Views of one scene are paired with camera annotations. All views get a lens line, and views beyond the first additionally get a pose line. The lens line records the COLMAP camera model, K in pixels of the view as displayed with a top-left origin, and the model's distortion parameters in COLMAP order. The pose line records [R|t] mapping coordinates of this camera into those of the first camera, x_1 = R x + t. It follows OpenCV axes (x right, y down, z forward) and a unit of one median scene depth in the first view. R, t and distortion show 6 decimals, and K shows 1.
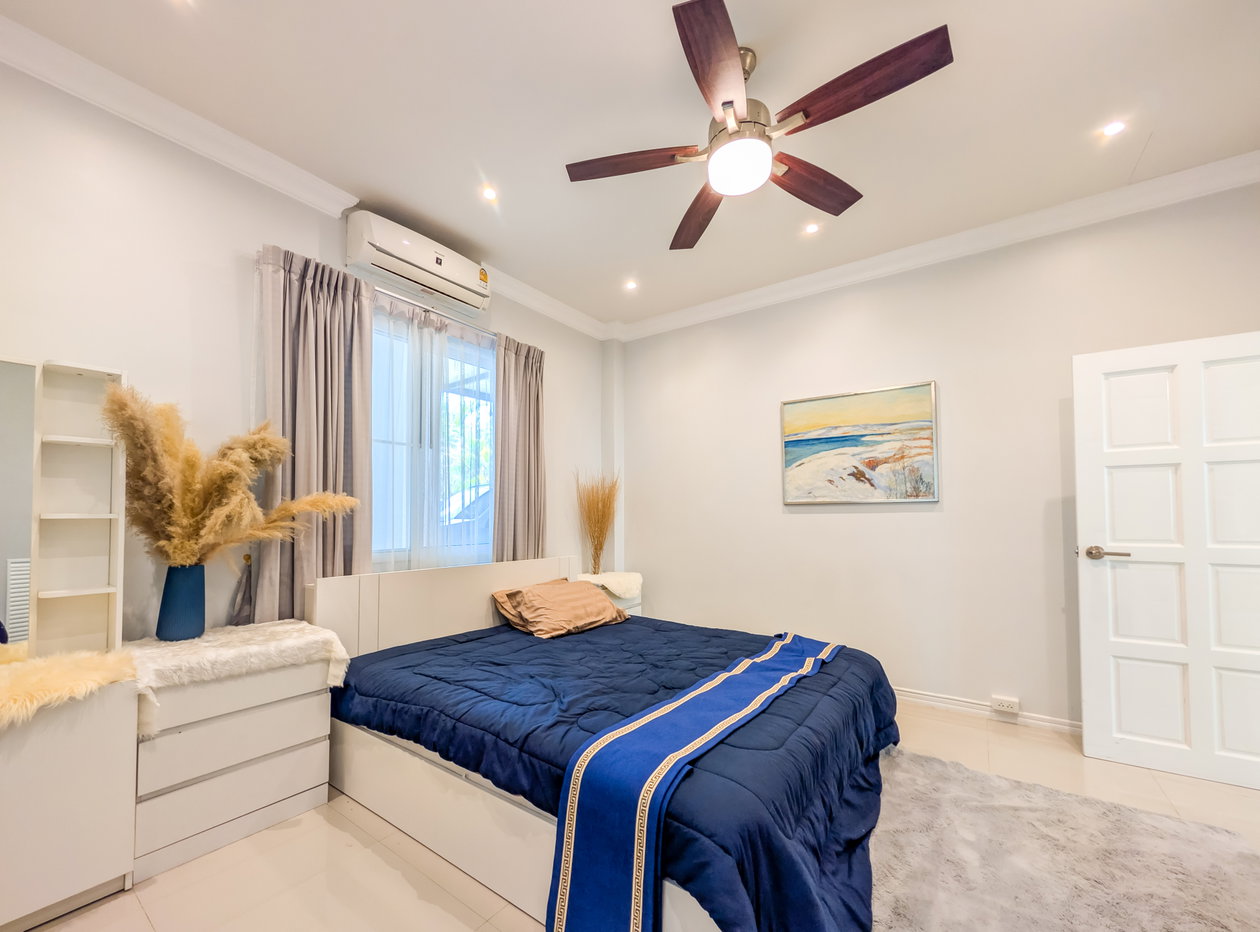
lens RADIAL K [[487.6, 0, 614.4], [0, 487.6, 507.8], [0, 0, 1]] dist [-0.005491, -0.000422]
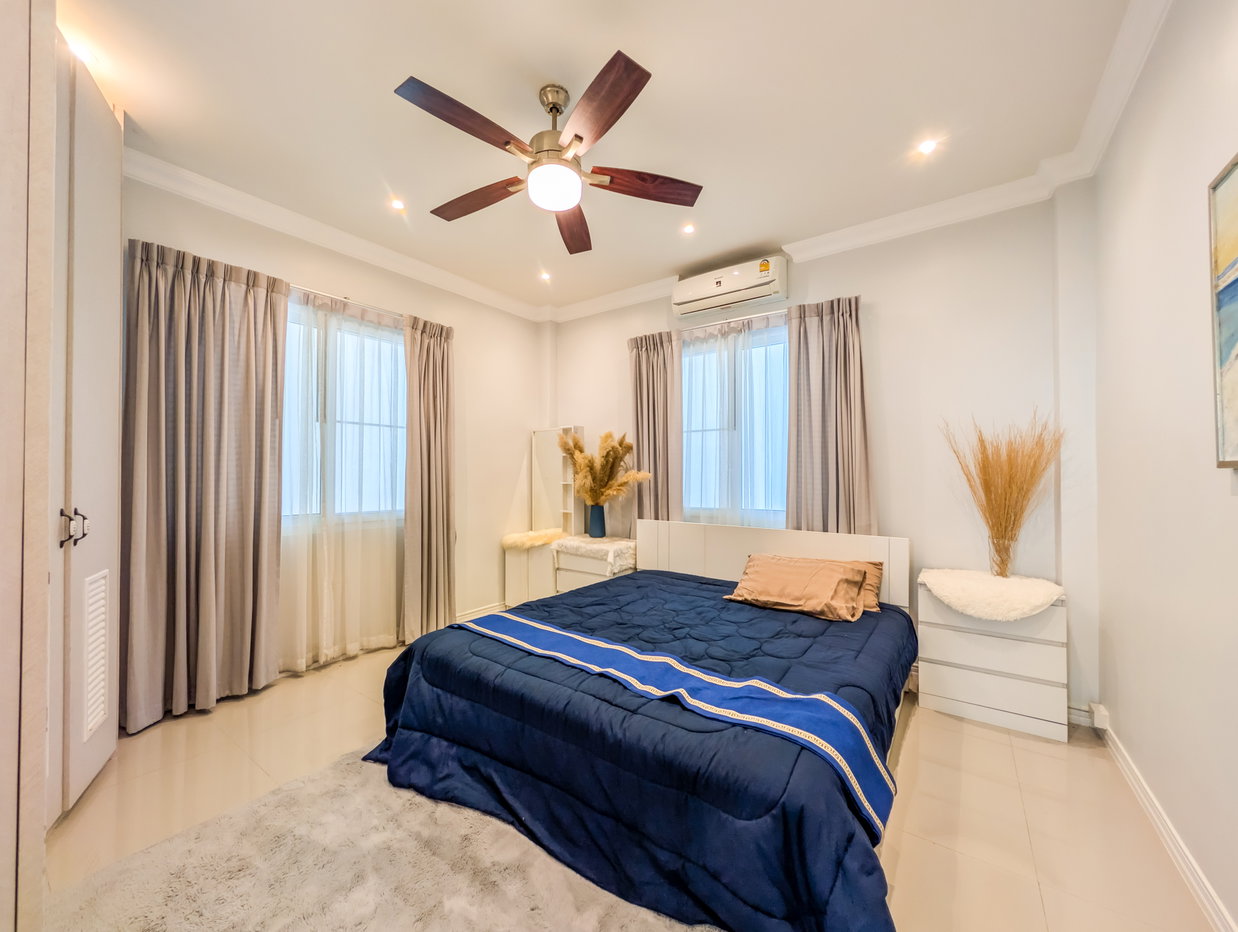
lens RADIAL K [[479.1, 0, 616.0], [0, 479.1, 468.2], [0, 0, 1]] dist [-0.005491, -0.000422]
pose [[0.015551, -0.013508, -0.999788, 0.856720], [0.018852, 0.999735, -0.013214, -0.012555], [0.999701, -0.018642, 0.015802, 0.684409]]
